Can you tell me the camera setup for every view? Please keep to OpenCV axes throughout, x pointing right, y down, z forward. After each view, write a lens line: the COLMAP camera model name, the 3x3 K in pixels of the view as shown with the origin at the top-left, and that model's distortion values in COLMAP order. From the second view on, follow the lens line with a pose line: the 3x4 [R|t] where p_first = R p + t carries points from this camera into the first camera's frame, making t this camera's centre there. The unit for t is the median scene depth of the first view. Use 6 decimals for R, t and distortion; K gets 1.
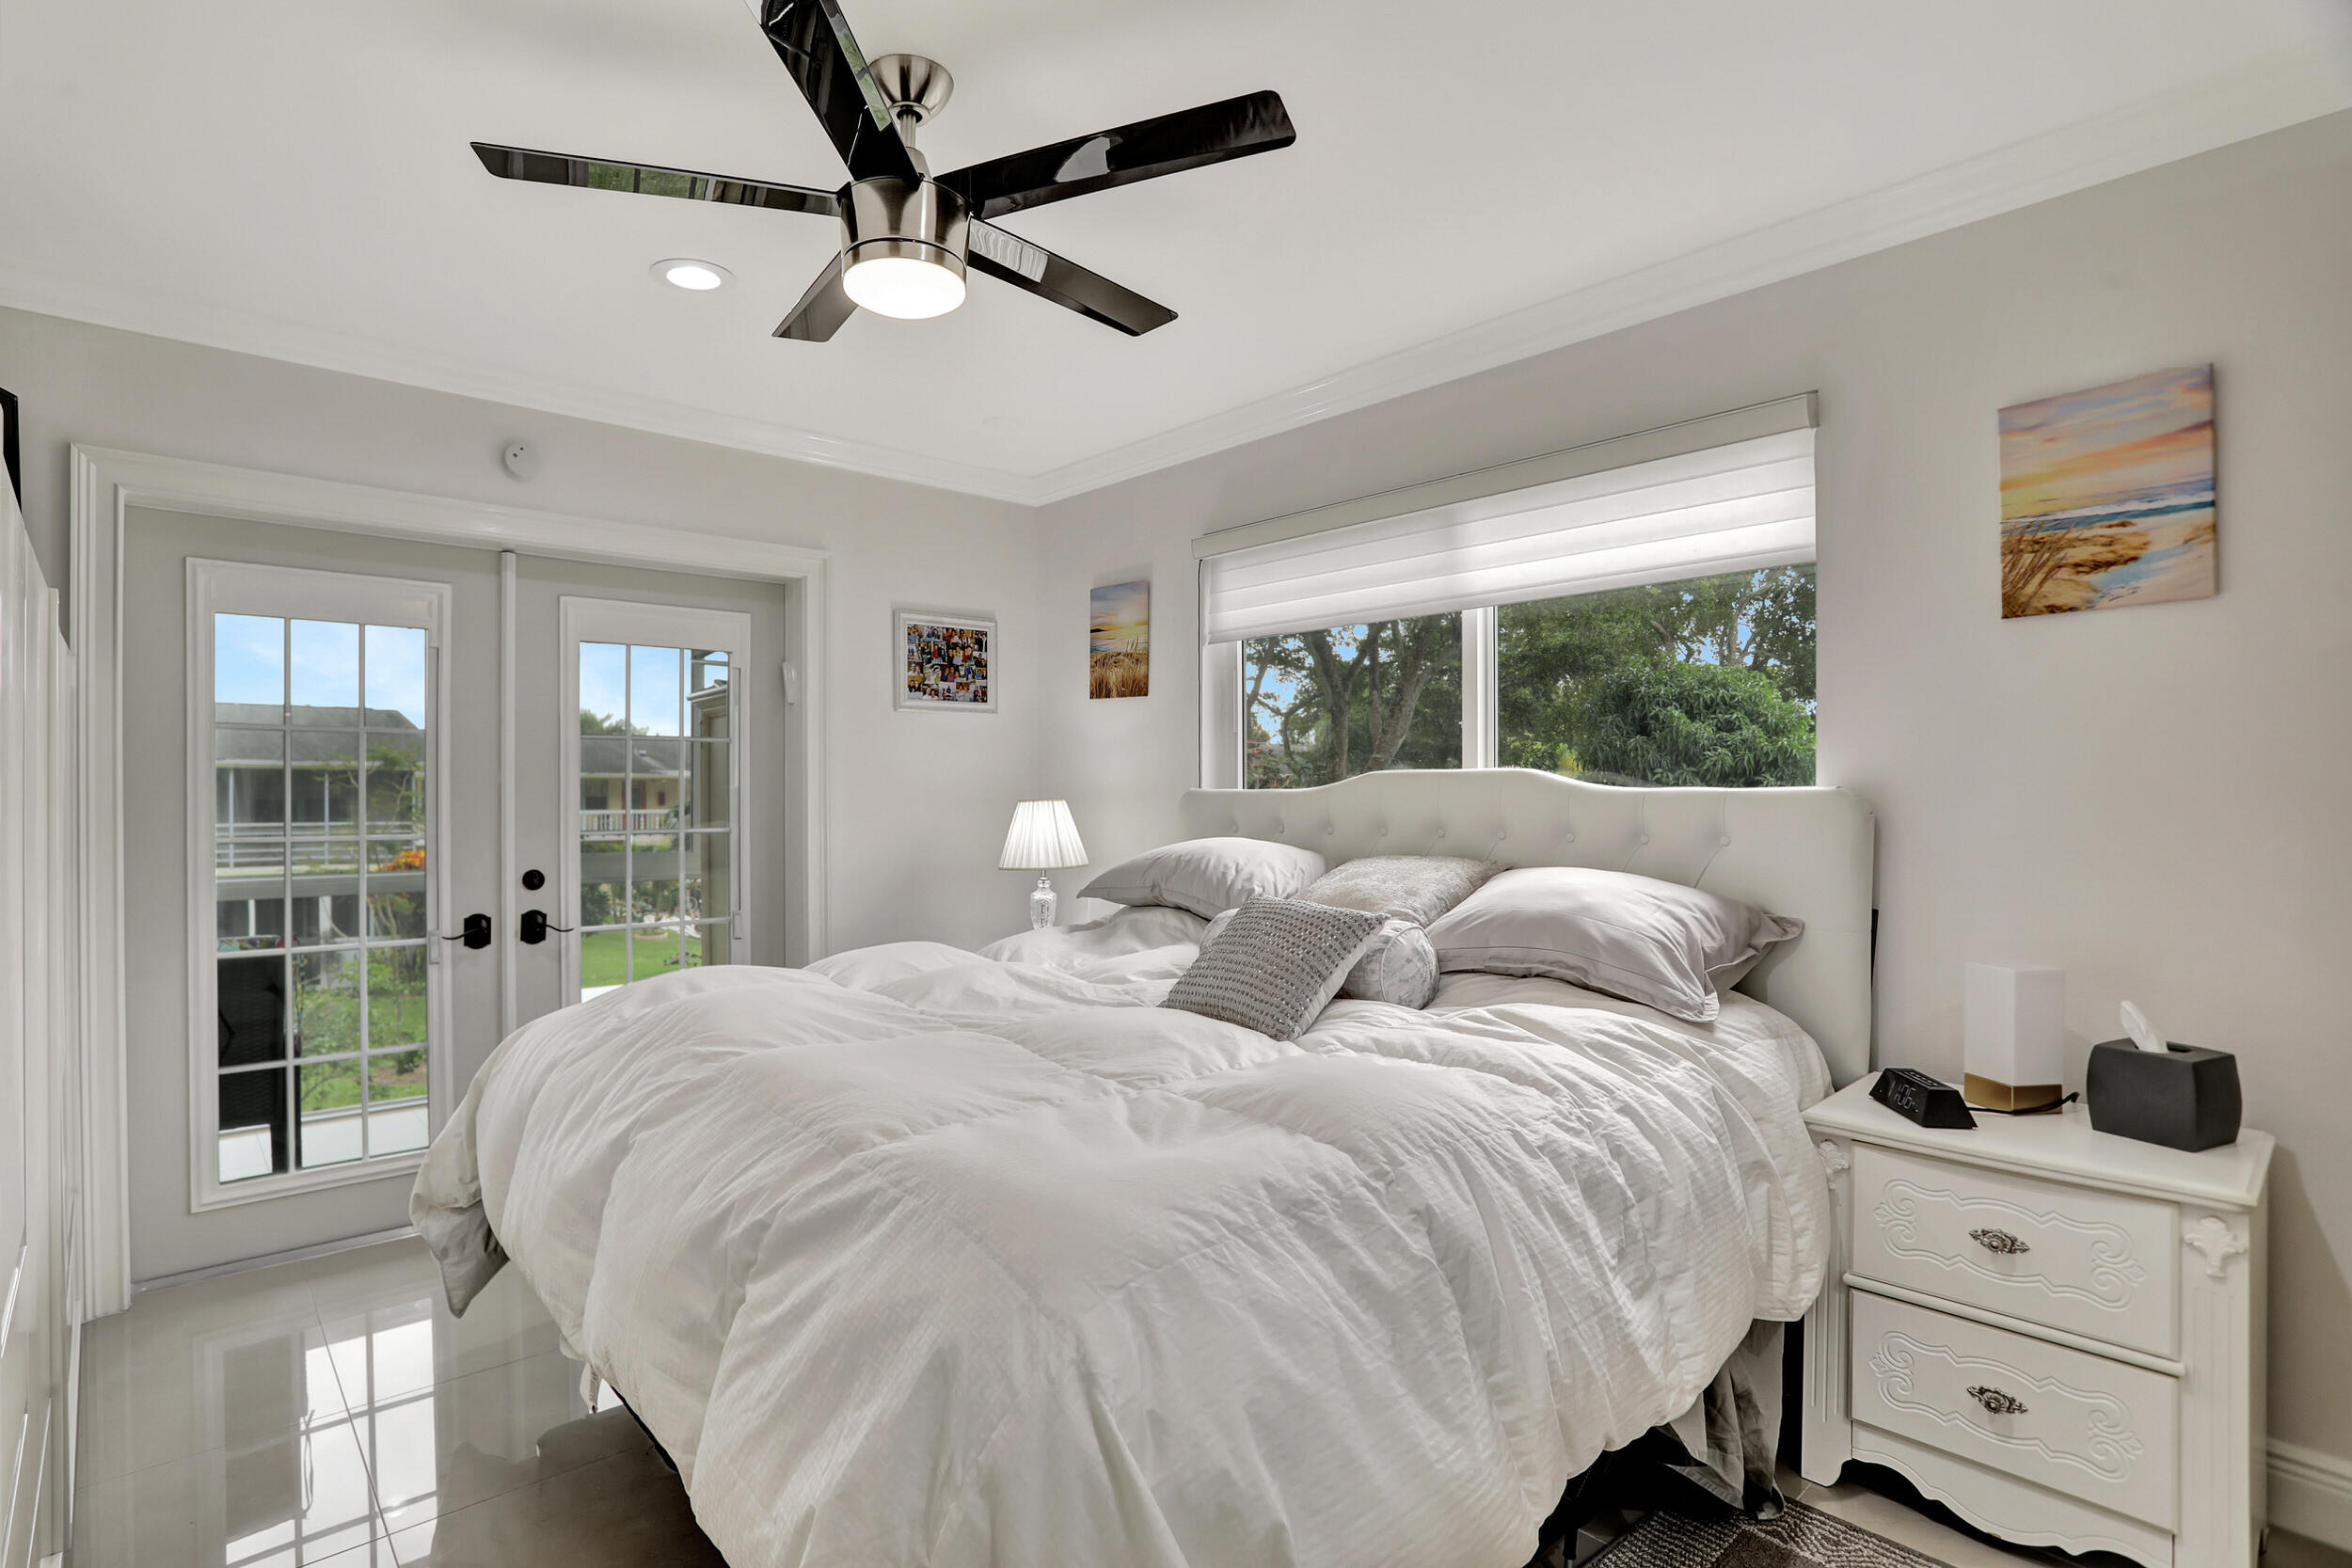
lens RADIAL K [[1153.2, 0, 1122.7], [0, 1153.2, 798.5], [0, 0, 1]] dist [-0.066620, 0.036490]
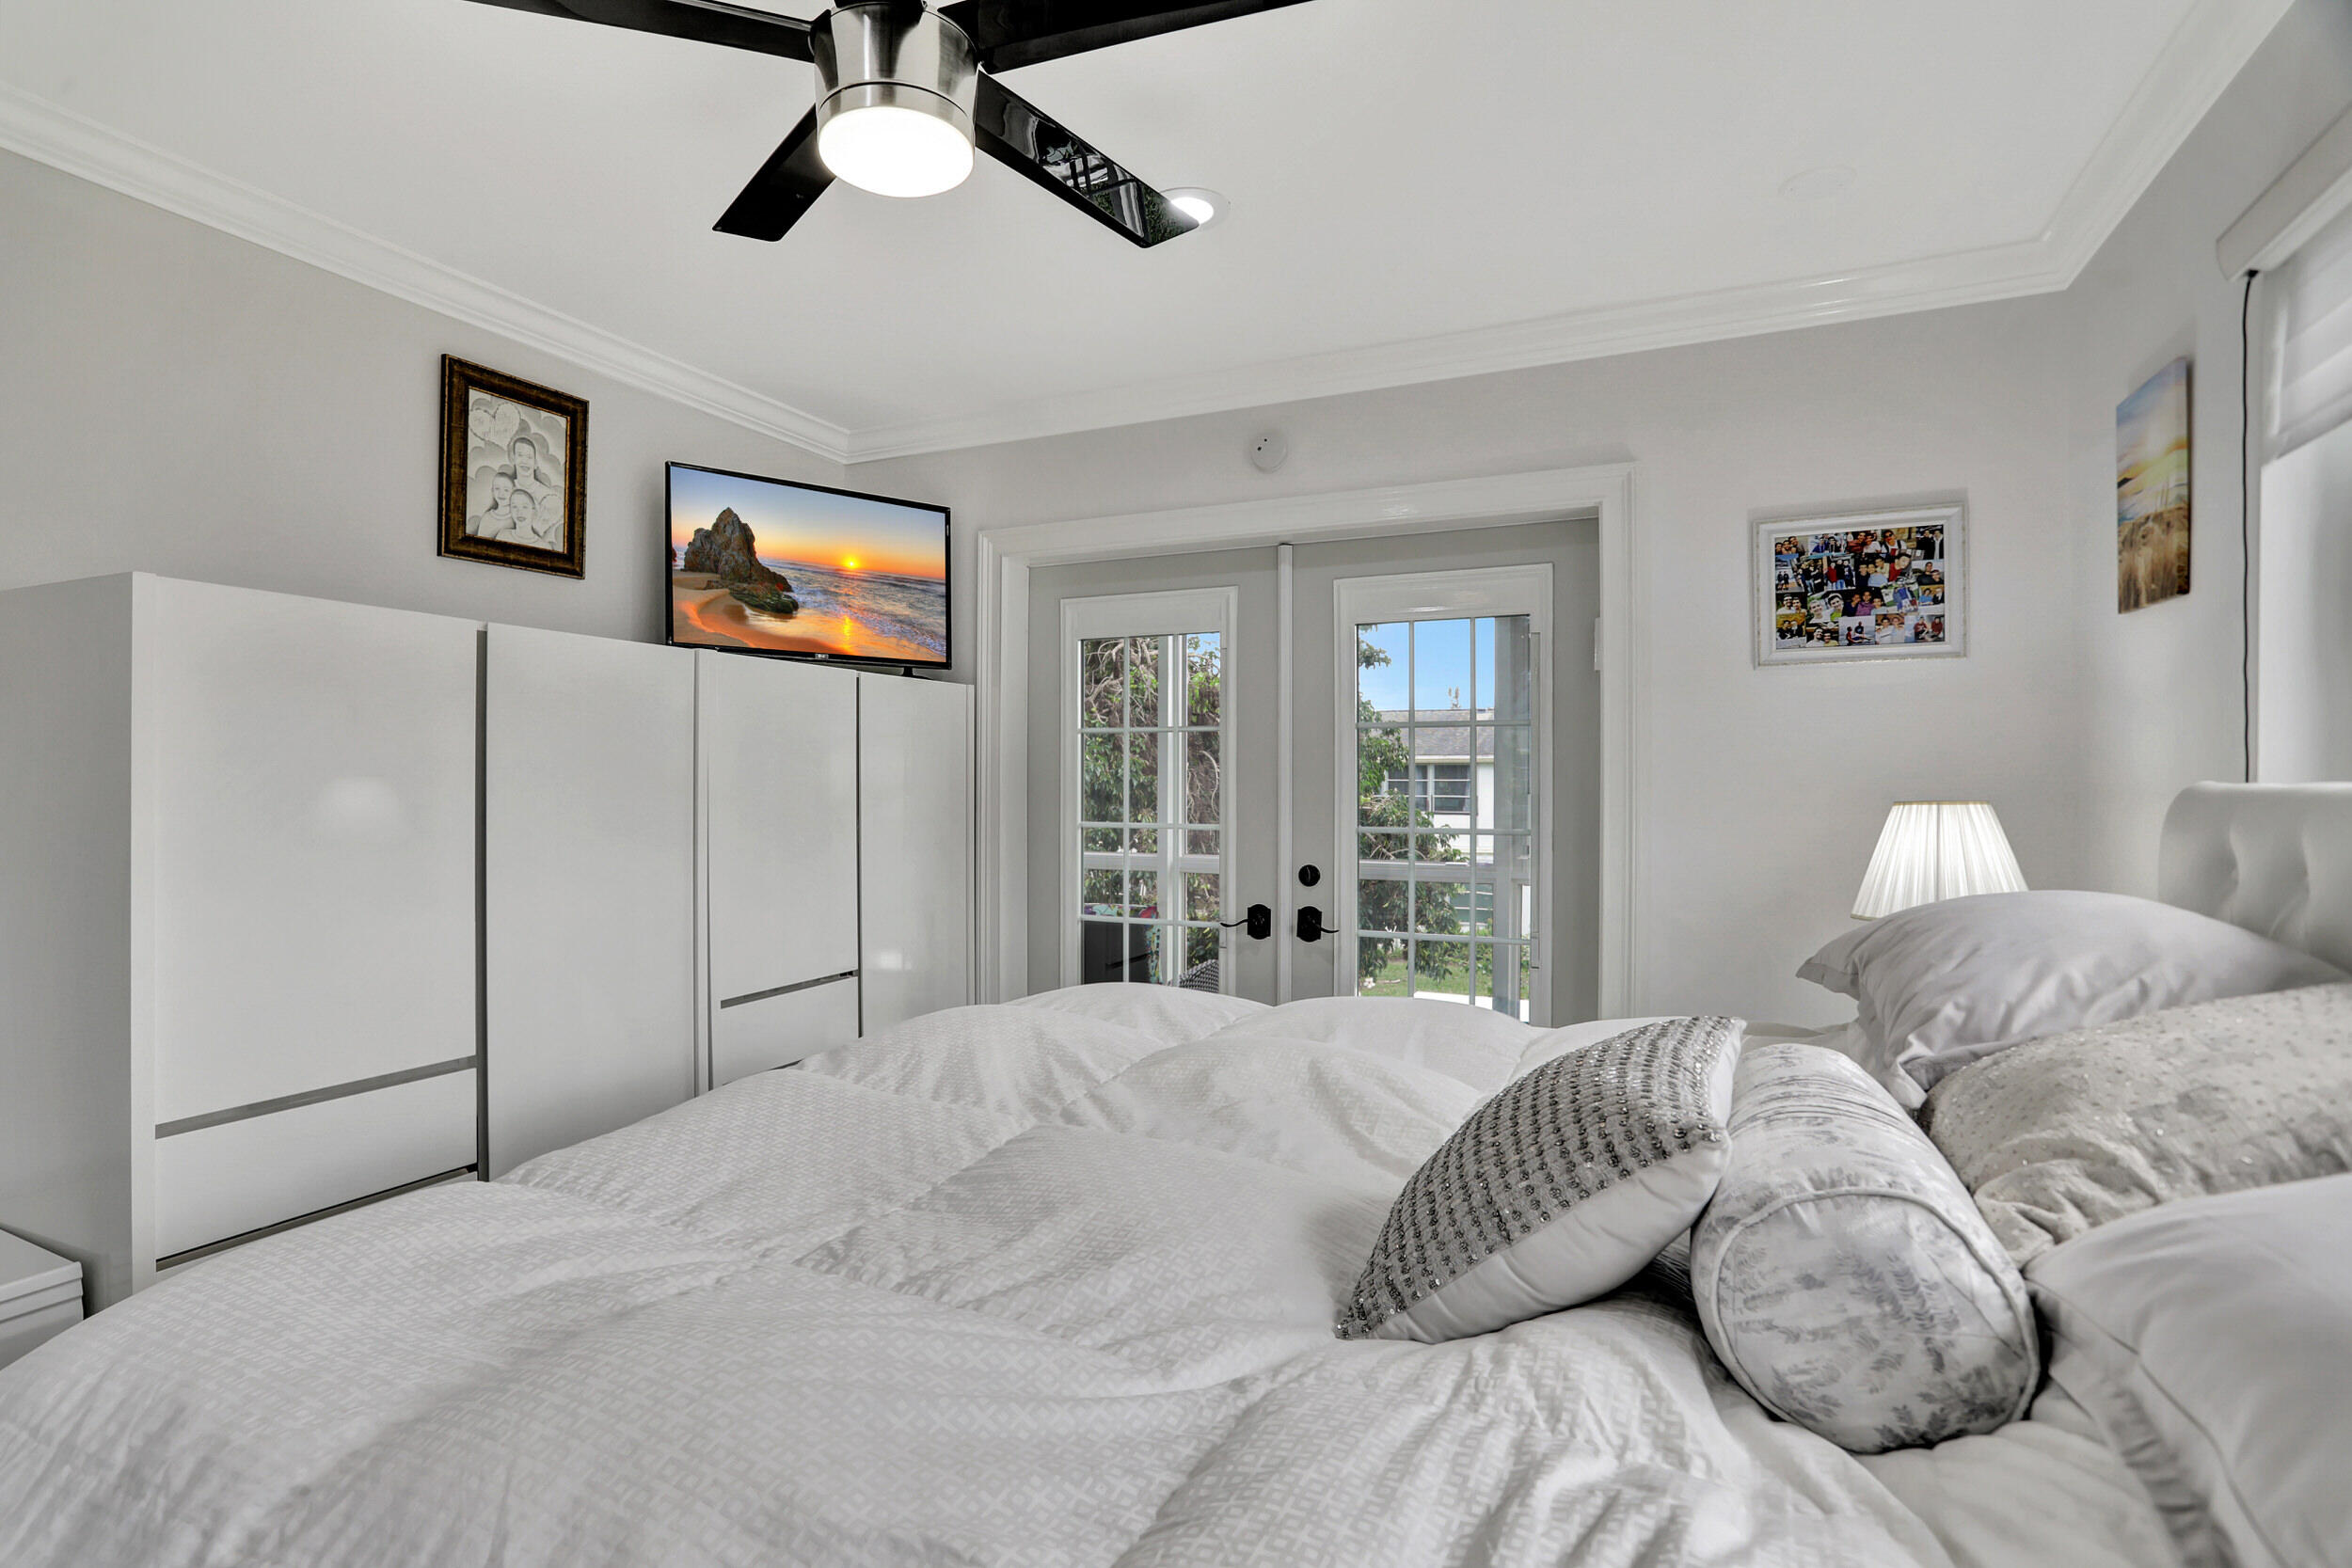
lens RADIAL K [[1150.5, 0, 1176.0], [0, 1150.5, 784.0], [0, 0, 1]] dist [-0.000573, -0.000338]
pose [[0.427197, -0.000328, -0.904159, 0.270409], [-0.010747, 0.999927, -0.005441, -0.000360], [0.904095, 0.012041, 0.427162, 0.392987]]
